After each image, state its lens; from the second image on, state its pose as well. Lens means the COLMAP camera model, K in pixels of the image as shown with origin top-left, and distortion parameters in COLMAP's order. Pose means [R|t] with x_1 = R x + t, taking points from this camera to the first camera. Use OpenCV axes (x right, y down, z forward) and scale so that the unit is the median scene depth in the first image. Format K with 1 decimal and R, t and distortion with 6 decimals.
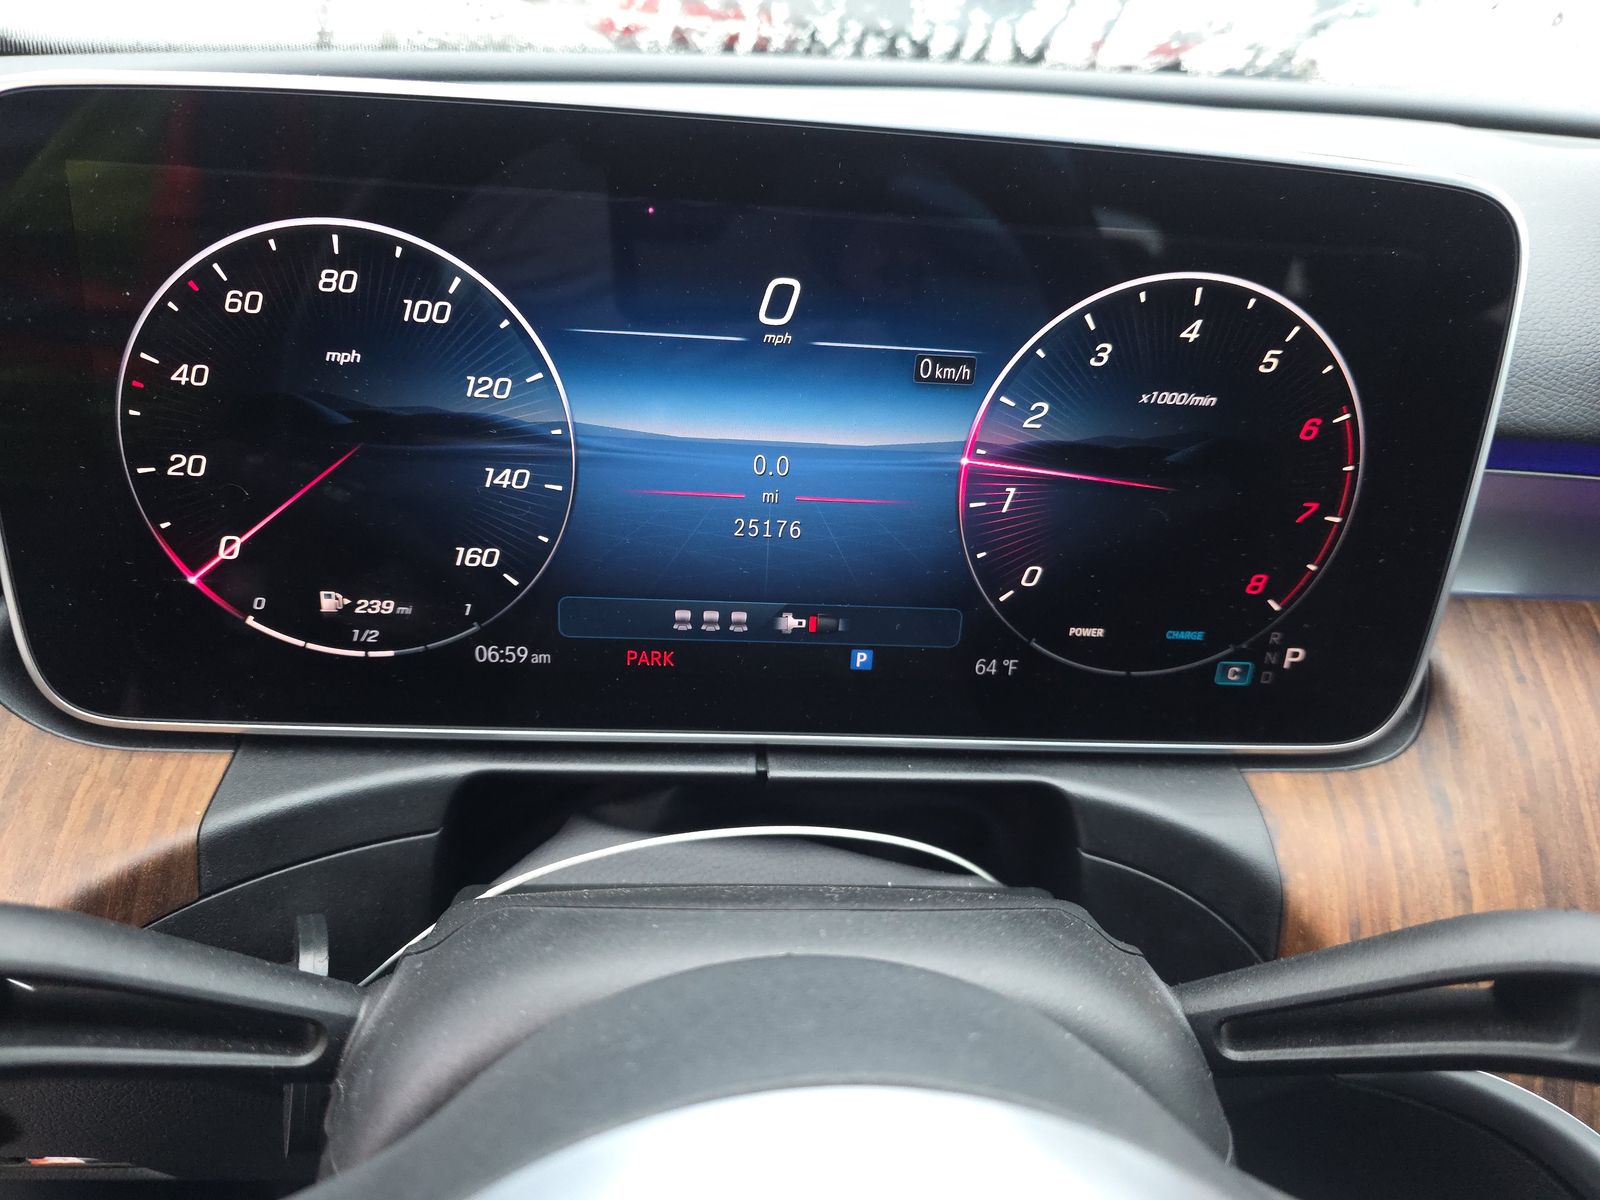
lens RADIAL K [[1081.7, 0, 800.0], [0, 1081.7, 600.0], [0, 0, 1]] dist [0.056826, -0.060969]
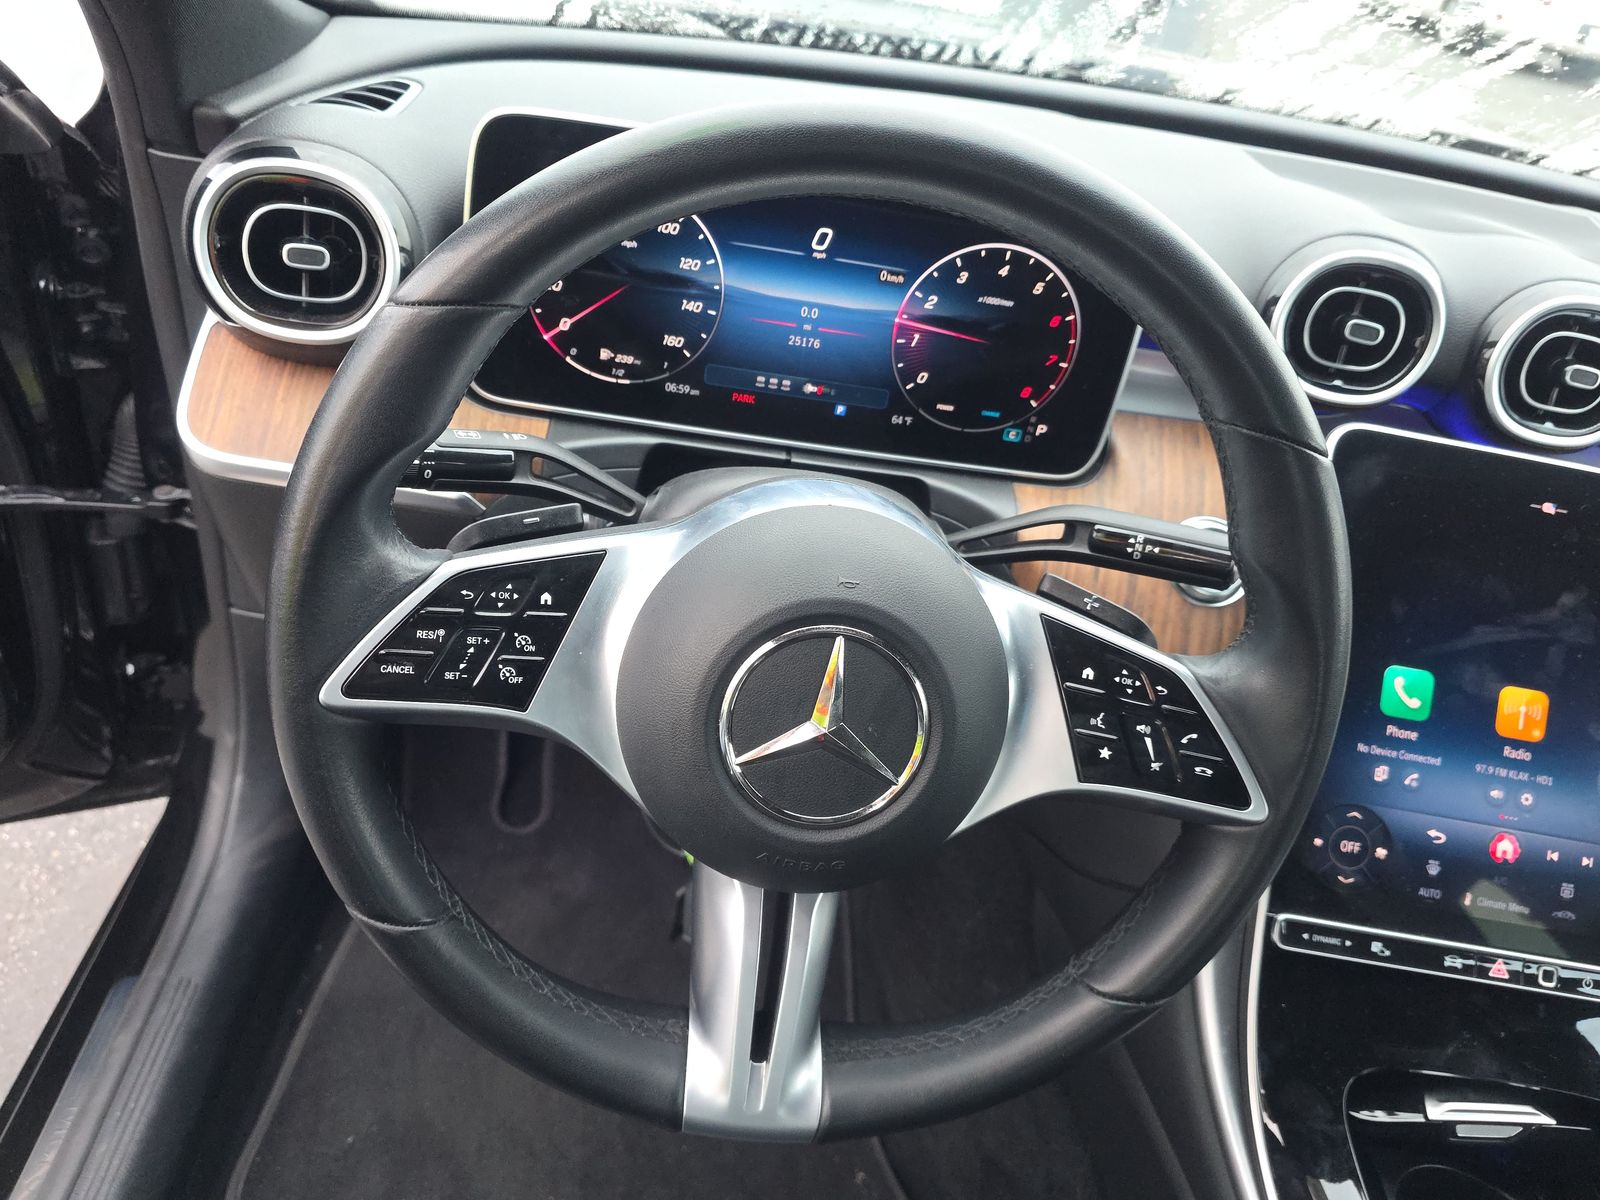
lens RADIAL K [[1067.4, 0, 797.5], [0, 1067.4, 572.3], [0, 0, 1]] dist [0.081382, -0.000574]
pose [[0.994617, 0.098483, 0.032232, -0.068865], [-0.101528, 0.988400, 0.112949, 0.151969], [-0.020734, -0.115613, 0.993078, -1.214057]]
